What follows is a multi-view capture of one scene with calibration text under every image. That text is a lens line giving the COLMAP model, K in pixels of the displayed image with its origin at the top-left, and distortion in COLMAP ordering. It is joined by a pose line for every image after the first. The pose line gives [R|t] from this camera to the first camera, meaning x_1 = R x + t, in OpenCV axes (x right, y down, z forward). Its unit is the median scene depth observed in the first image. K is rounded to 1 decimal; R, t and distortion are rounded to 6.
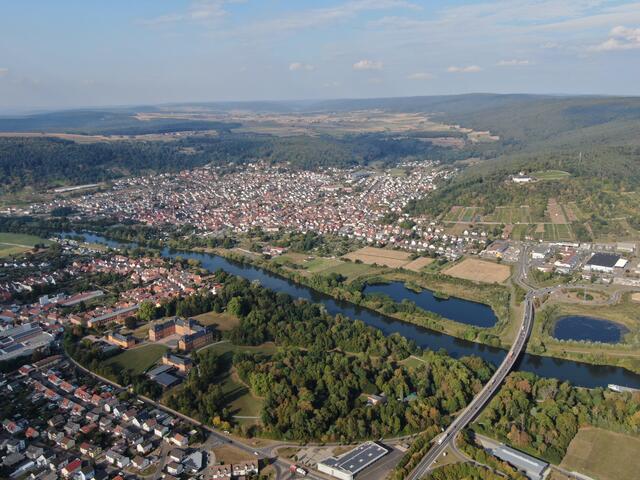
lens RADIAL K [[575.6, 0, 319.8], [0, 575.6, 241.1], [0, 0, 1]] dist [-0.000595, 0.007089]
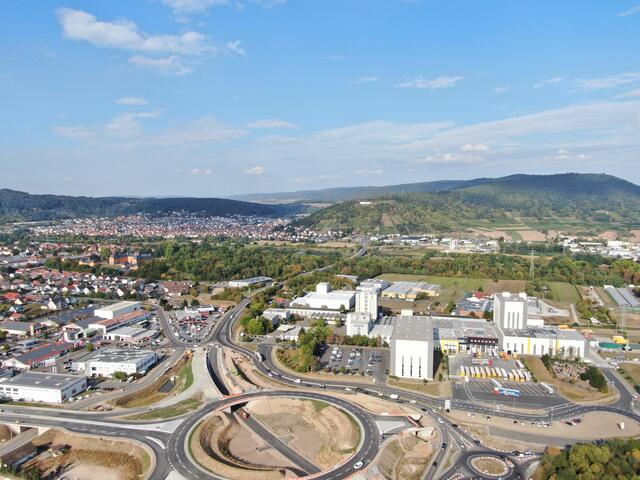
lens RADIAL K [[458.6, 0, 320.8], [0, 458.6, 241.7], [0, 0, 1]] dist [-0.021560, 0.004364]
pose [[0.979772, -0.007718, 0.199969, -0.002377], [0.036313, 0.989524, -0.139729, 0.157469], [-0.196795, 0.144164, 0.969788, -0.120809]]
